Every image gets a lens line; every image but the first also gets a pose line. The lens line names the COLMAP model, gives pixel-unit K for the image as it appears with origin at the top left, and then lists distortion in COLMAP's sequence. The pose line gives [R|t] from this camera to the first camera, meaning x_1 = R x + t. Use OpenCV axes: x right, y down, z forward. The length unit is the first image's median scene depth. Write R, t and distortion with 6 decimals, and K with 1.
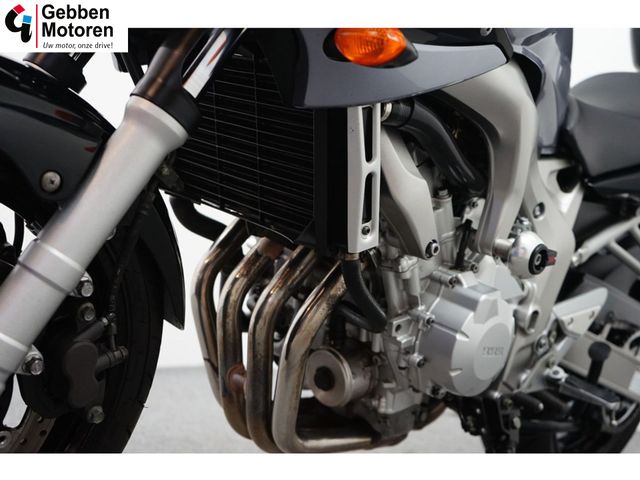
lens RADIAL K [[781.2, 0, 317.9], [0, 781.2, 238.4], [0, 0, 1]] dist [0.000979, 0.000000]
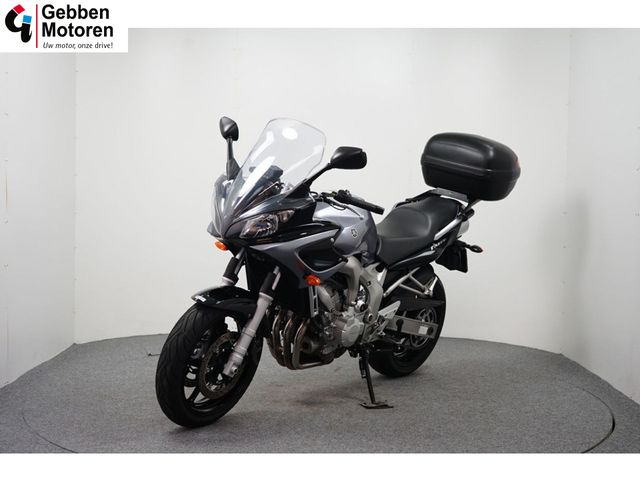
lens RADIAL K [[944.3, 0, 321.0], [0, 944.3, 239.2], [0, 0, 1]] dist [0.105224, 0.000000]
pose [[0.991837, -0.100949, 0.077903, -0.203644], [0.091664, 0.989157, 0.114742, -0.761596], [-0.088641, -0.106665, 0.990336, -3.086924]]
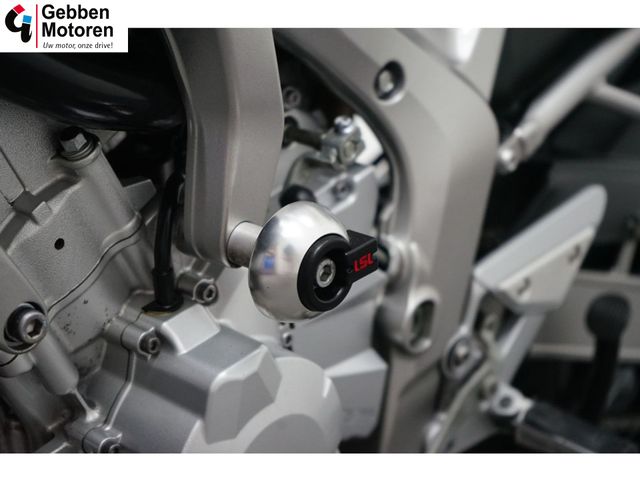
lens RADIAL K [[1311.3, 0, 319.6], [0, 1311.3, 238.8], [0, 0, 1]] dist [-0.066558, 0.000000]
pose [[0.982544, -0.186028, -0.000315, 0.268643], [0.182523, 0.963701, 0.194848, -0.115704], [-0.035944, -0.191504, 0.980833, 0.328504]]
